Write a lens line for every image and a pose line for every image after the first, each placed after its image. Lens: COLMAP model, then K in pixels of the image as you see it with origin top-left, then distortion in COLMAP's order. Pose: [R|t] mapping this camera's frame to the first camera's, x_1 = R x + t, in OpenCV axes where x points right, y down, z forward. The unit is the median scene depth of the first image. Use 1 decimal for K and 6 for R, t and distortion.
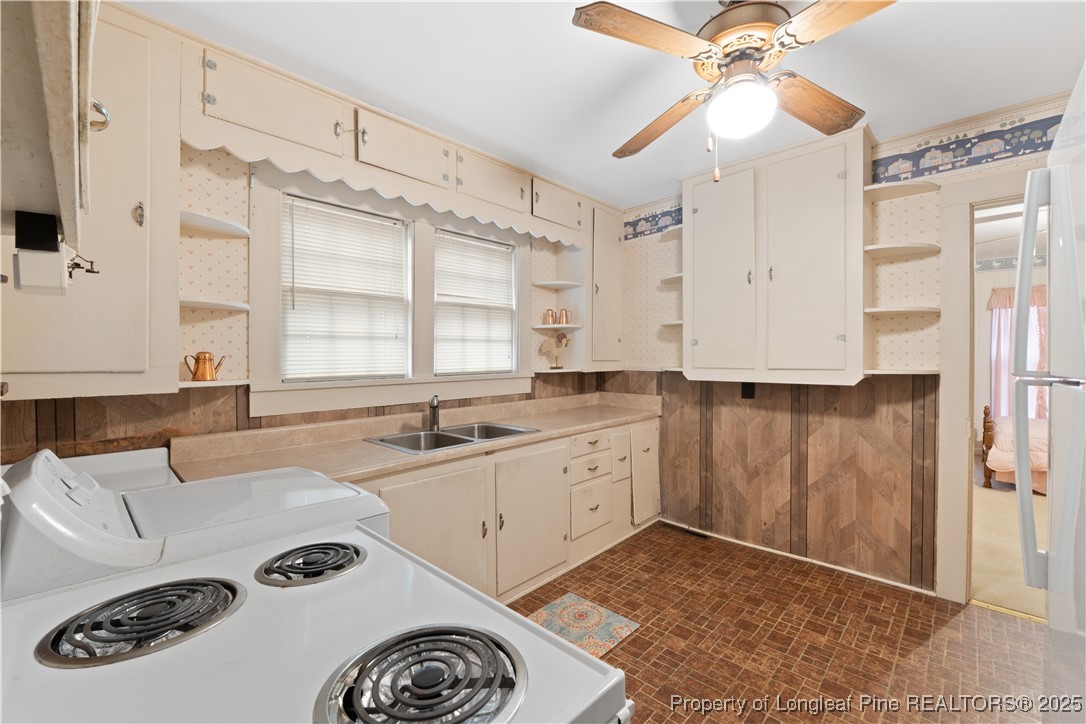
lens RADIAL K [[455.3, 0, 544.4], [0, 455.3, 357.8], [0, 0, 1]] dist [-0.001024, -0.000024]
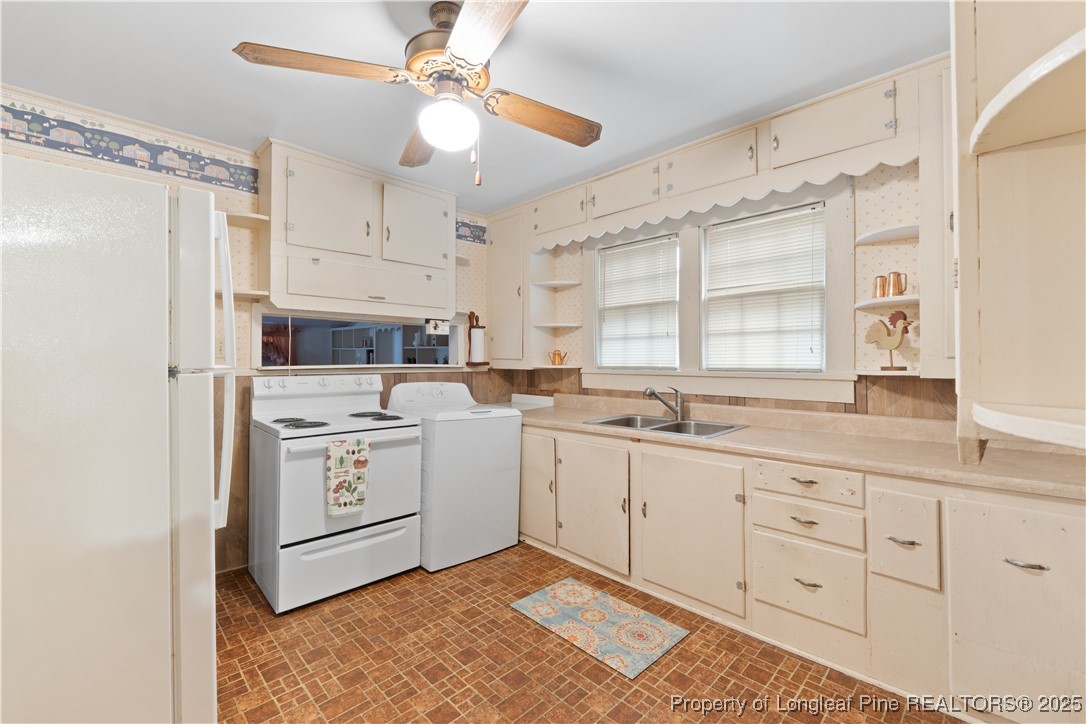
lens RADIAL K [[457.8, 0, 544.6], [0, 457.8, 348.0], [0, 0, 1]] dist [-0.006467, -0.000316]
pose [[-0.034022, -0.012772, -0.999339, 0.848328], [0.002343, 0.999915, -0.012859, 0.001647], [0.999418, -0.002779, -0.033989, 0.708716]]
